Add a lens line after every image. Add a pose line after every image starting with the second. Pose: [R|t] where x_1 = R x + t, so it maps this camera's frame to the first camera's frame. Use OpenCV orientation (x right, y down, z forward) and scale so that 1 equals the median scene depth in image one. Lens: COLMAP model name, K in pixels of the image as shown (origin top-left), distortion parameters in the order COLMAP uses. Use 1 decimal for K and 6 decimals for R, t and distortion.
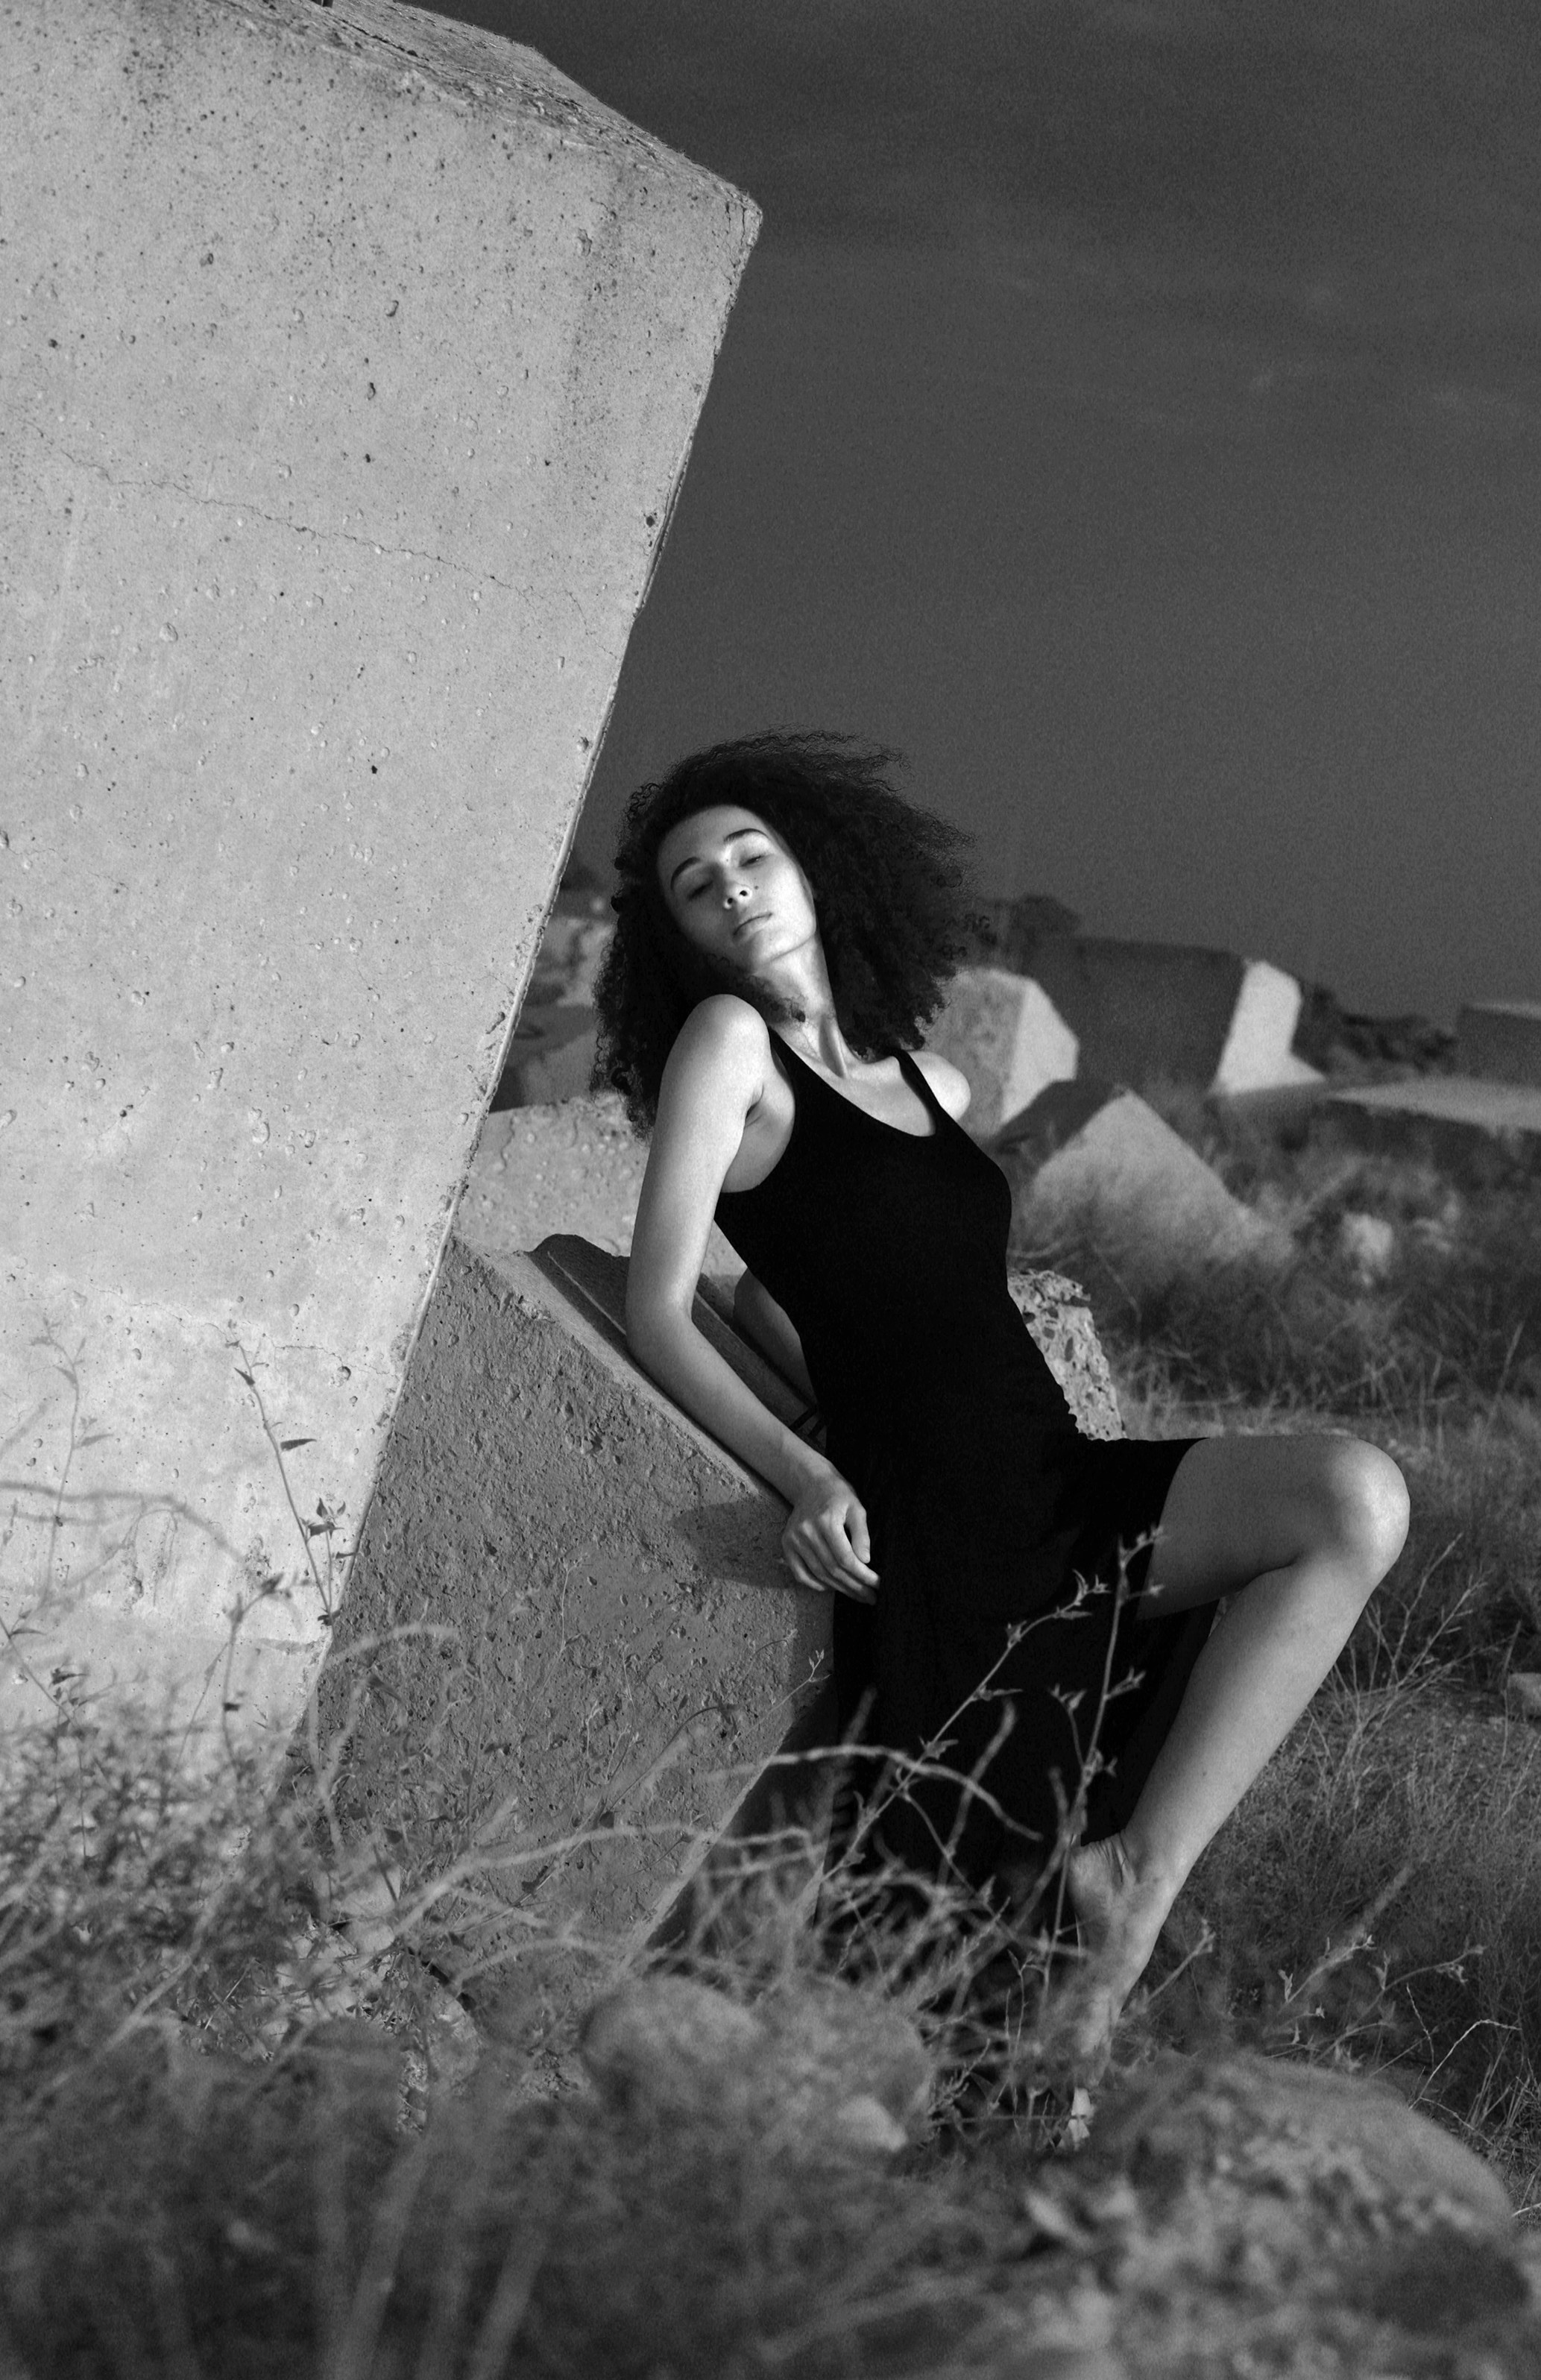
lens RADIAL K [[6085.4, 0, 773.8], [0, 6085.4, 1189.9], [0, 0, 1]] dist [0.101156, 0.000000]
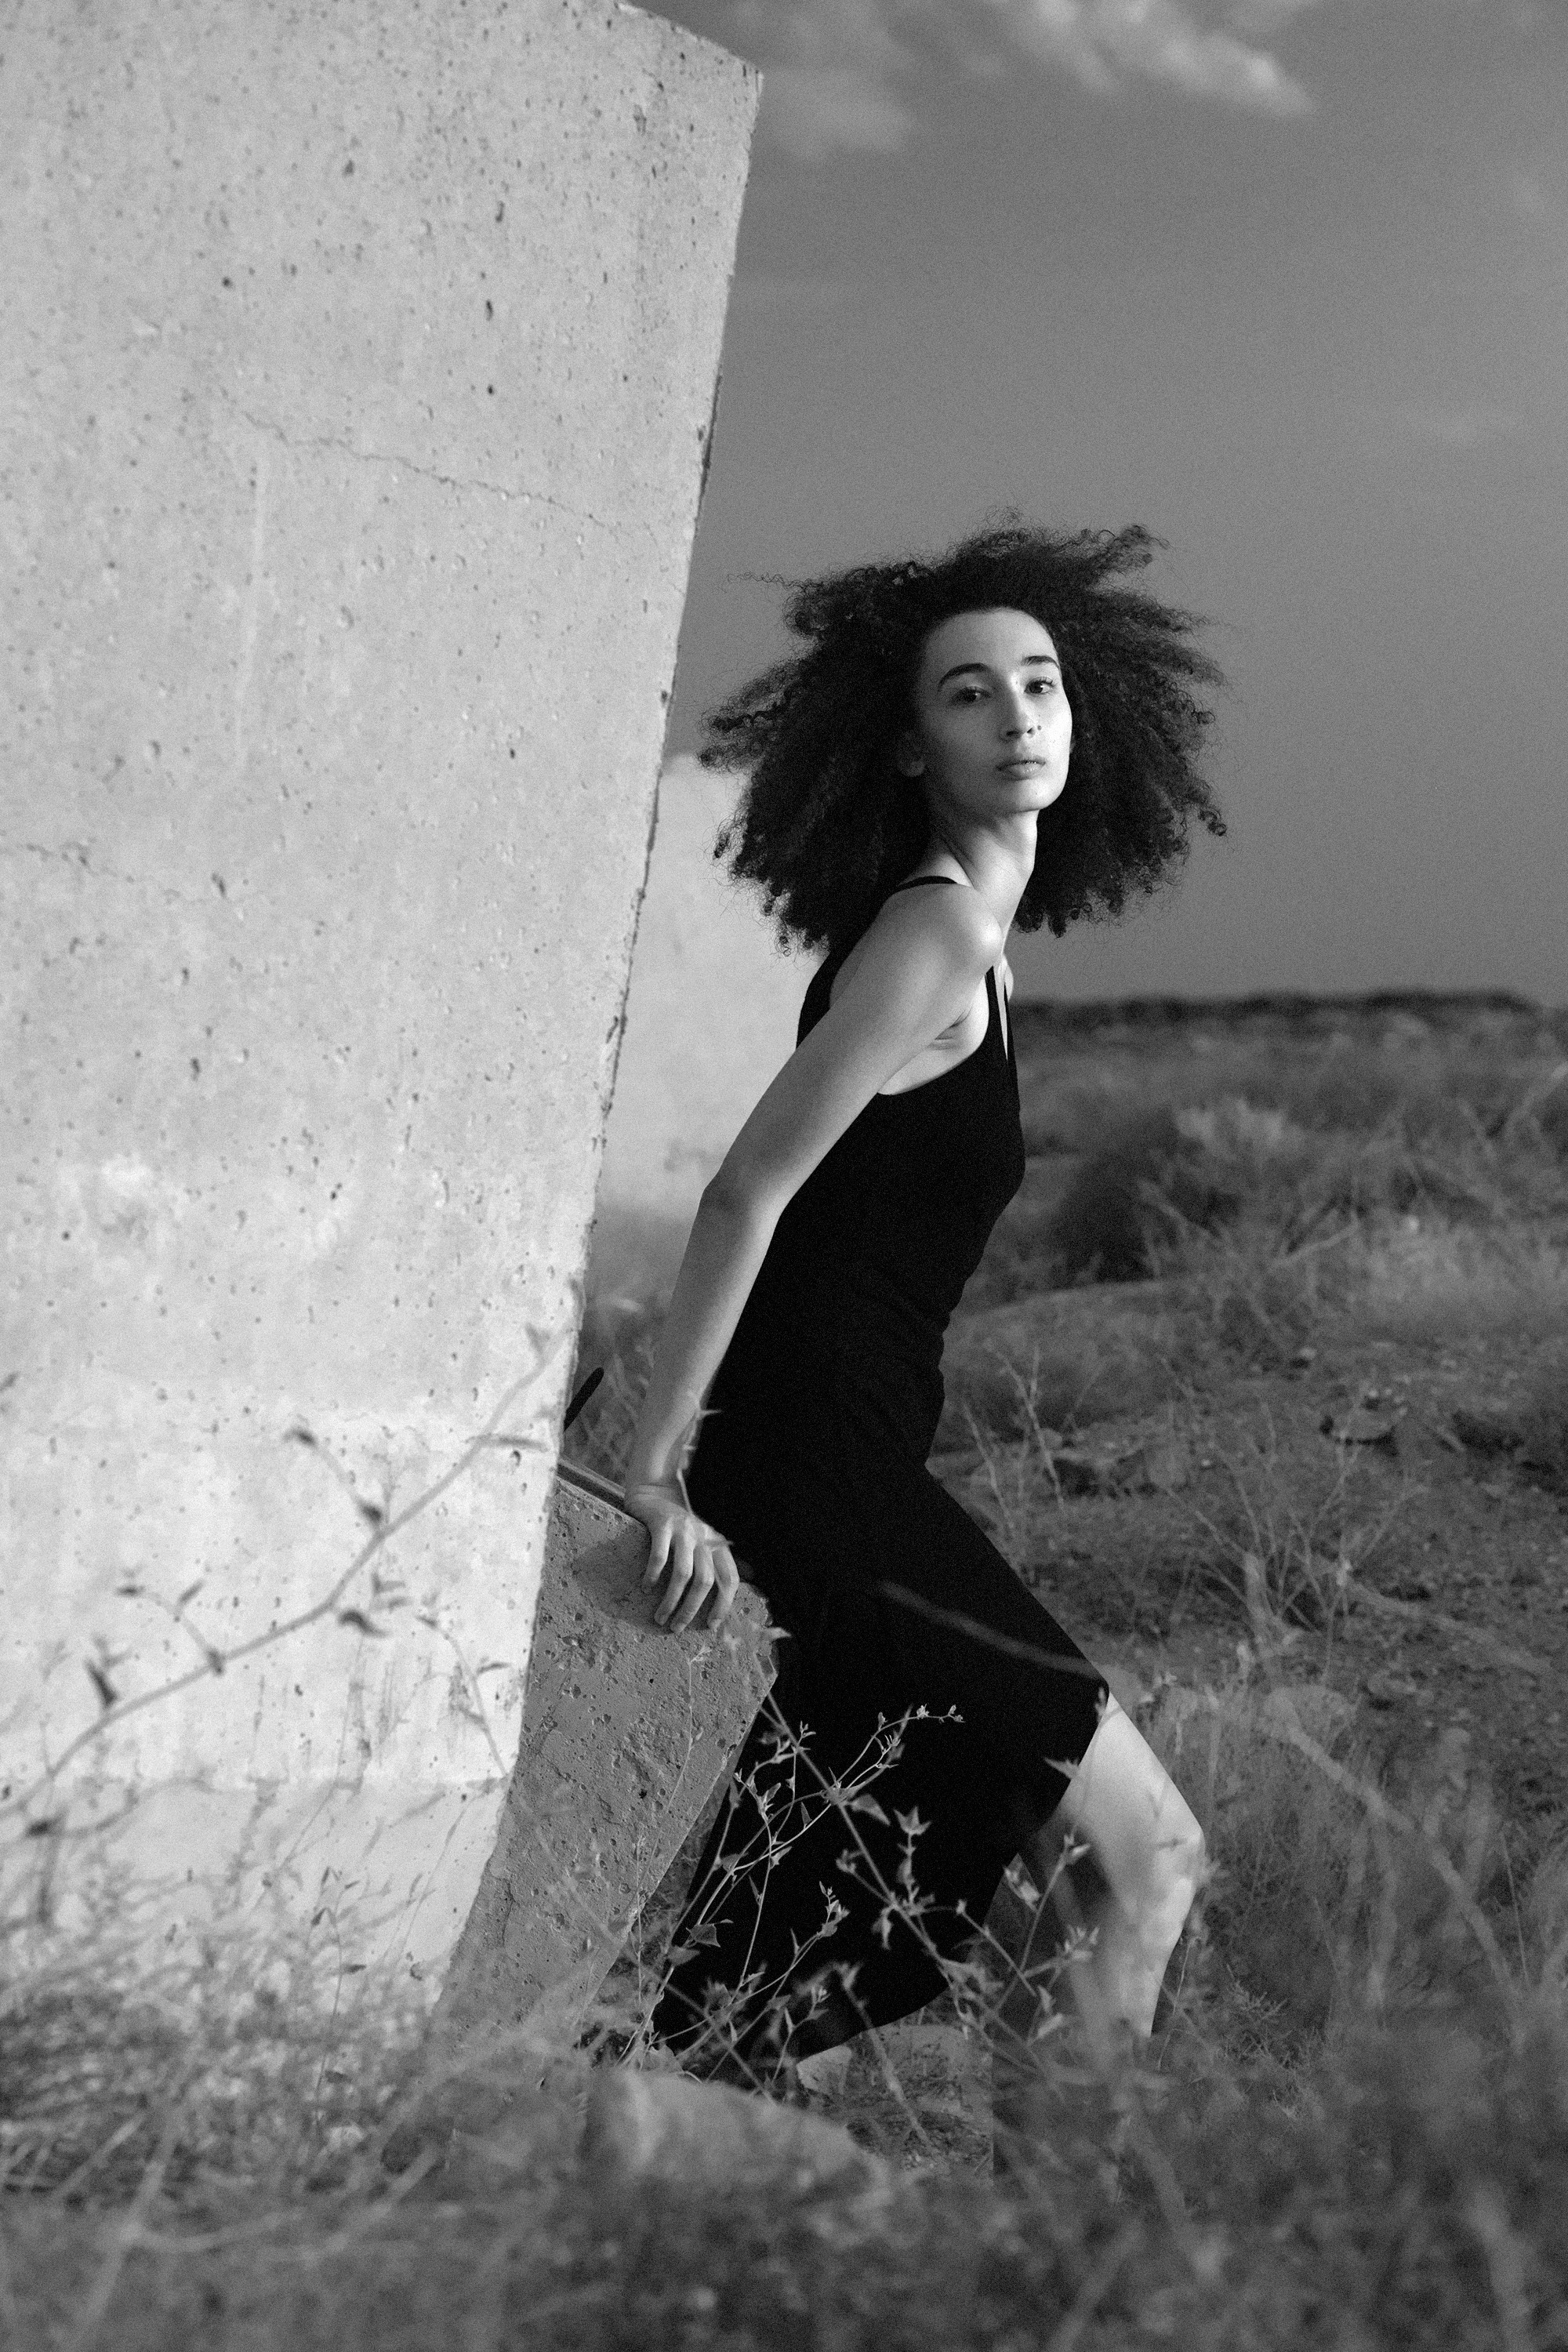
lens RADIAL K [[5859.8, 0, 958.4], [0, 5859.8, 1145.9], [0, 0, 1]] dist [0.064397, 0.000000]
pose [[0.882343, -0.152630, 0.445168, -0.385193], [0.146399, 0.988032, 0.048586, -0.045460], [-0.447255, 0.022303, 0.894128, 0.238077]]
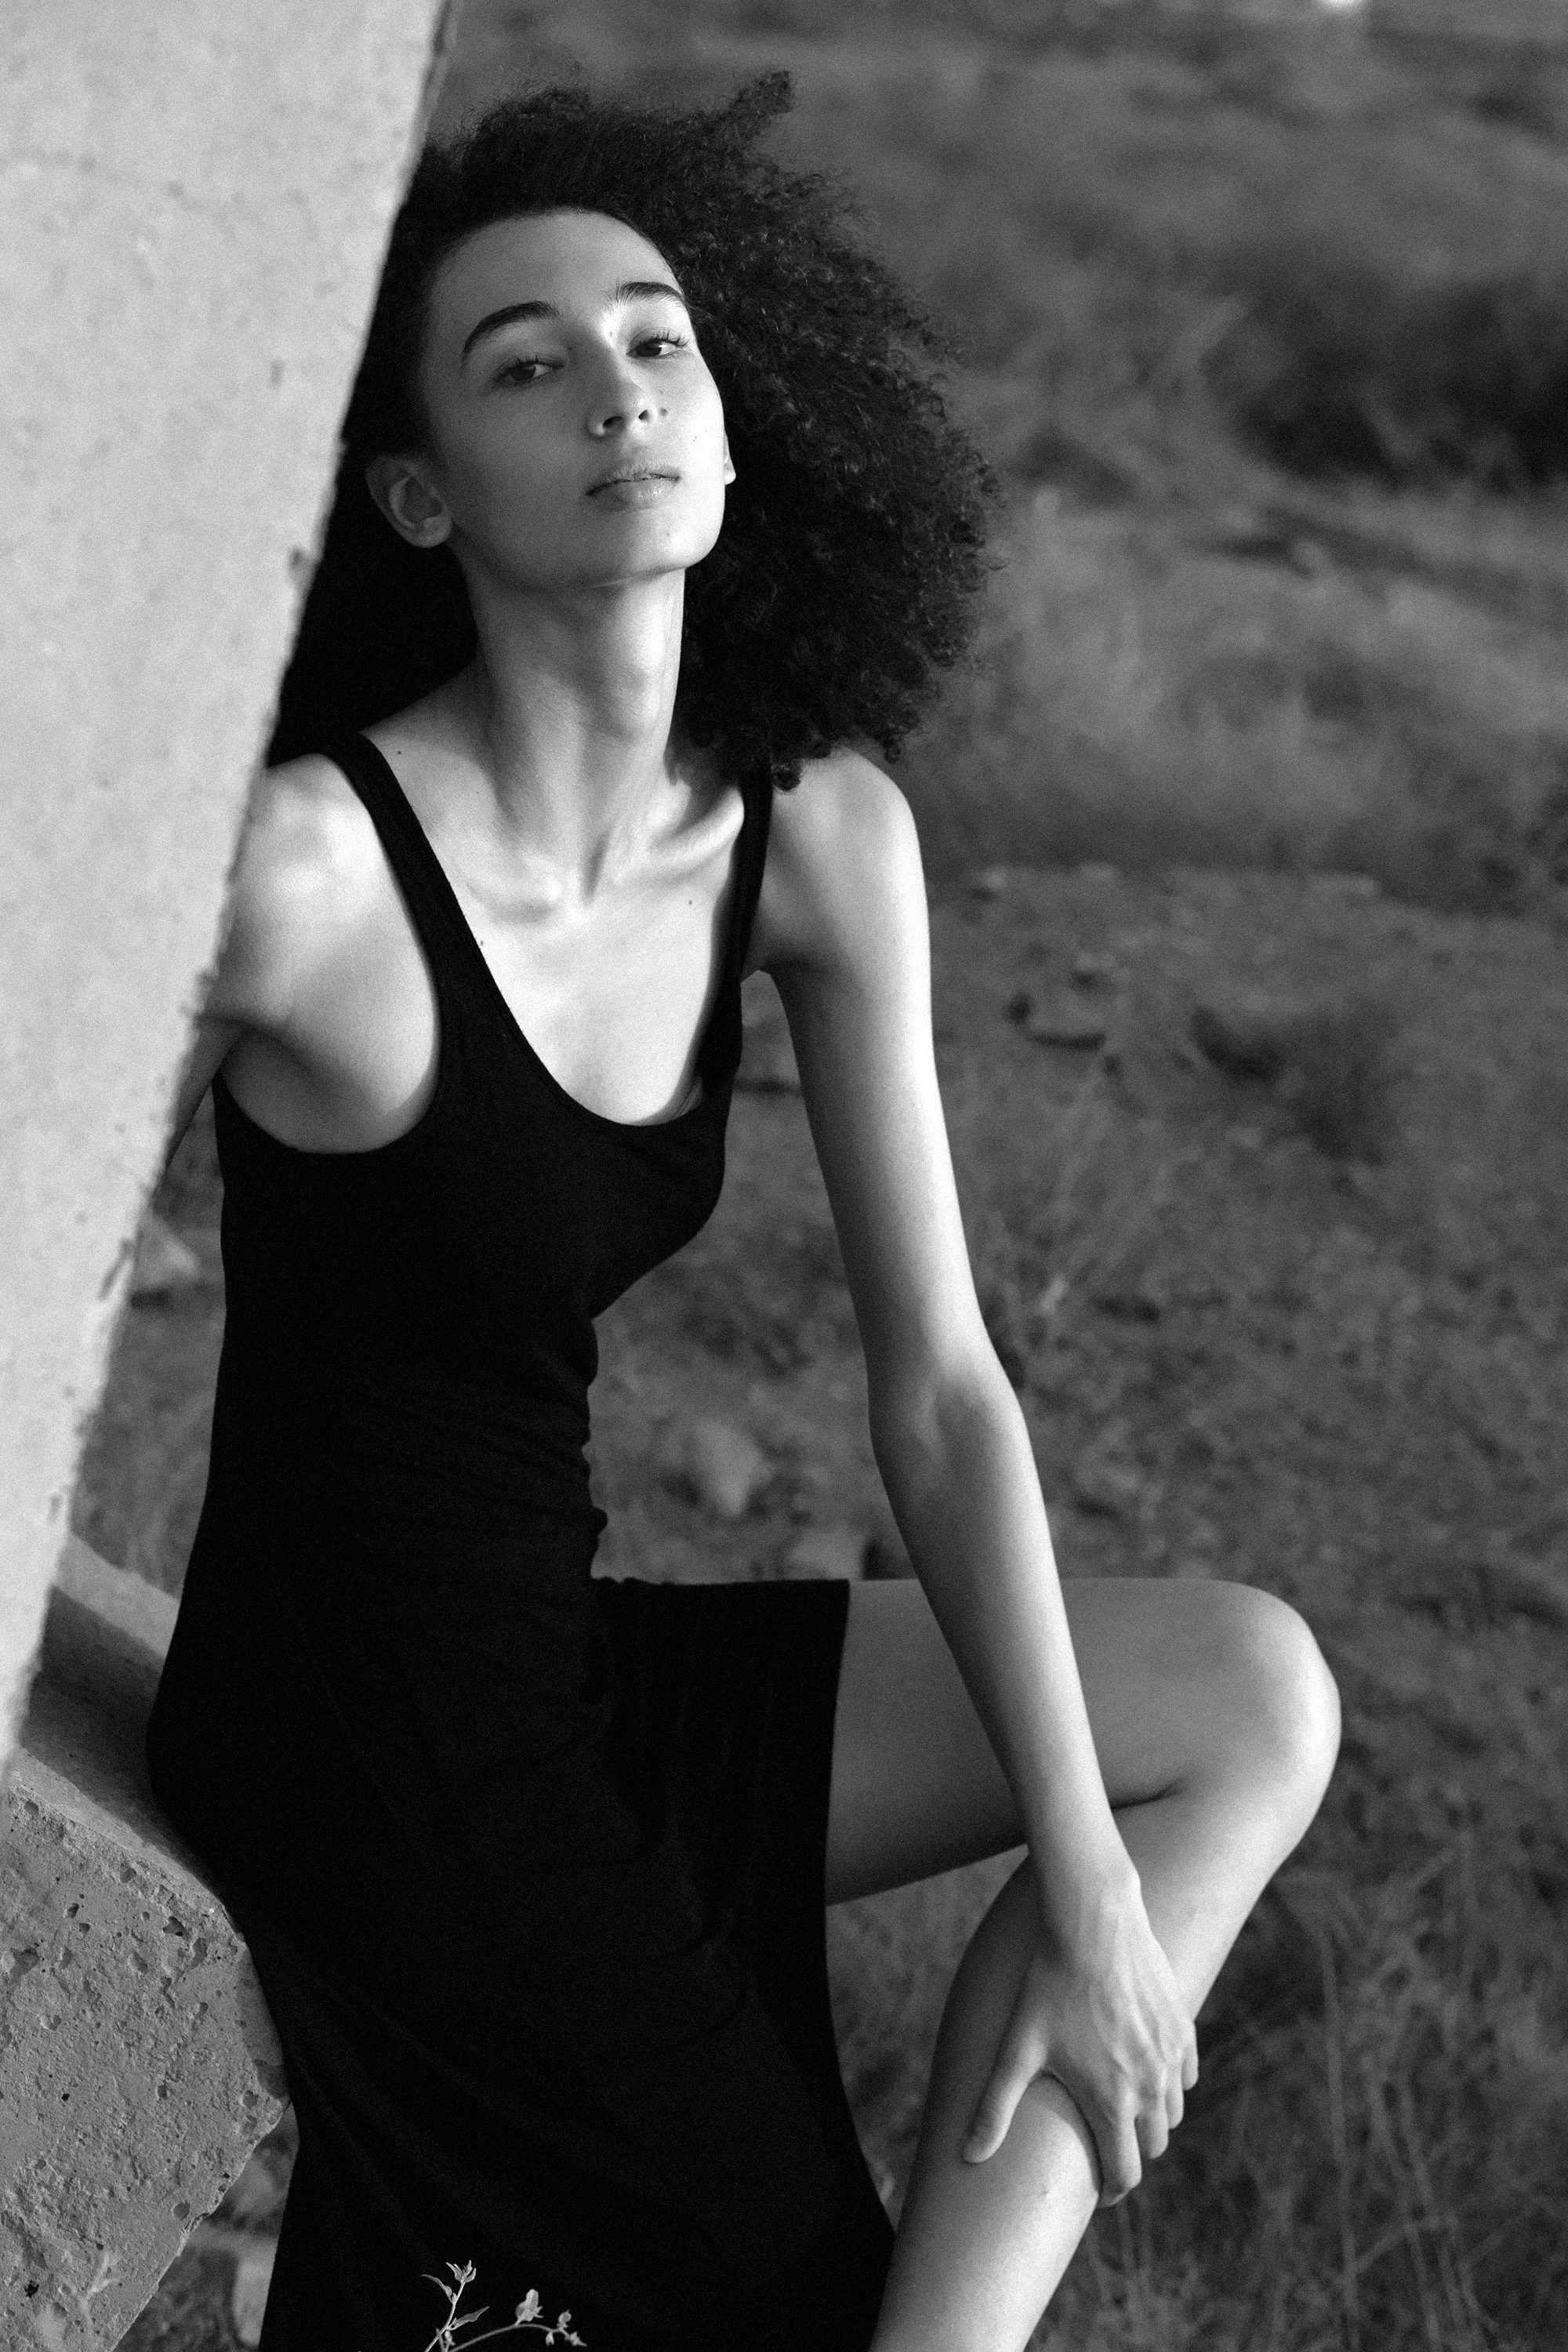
lens RADIAL K [[5859.8, 0, 786.3], [0, 5859.8, 1173.4], [0, 0, 1]] dist [0.064397, 0.000000]
pose [[0.864581, -0.146123, 0.480779, -0.197020], [0.030244, 0.970182, 0.240482, -0.128245], [-0.501583, -0.193375, 0.843220, 0.668777]]
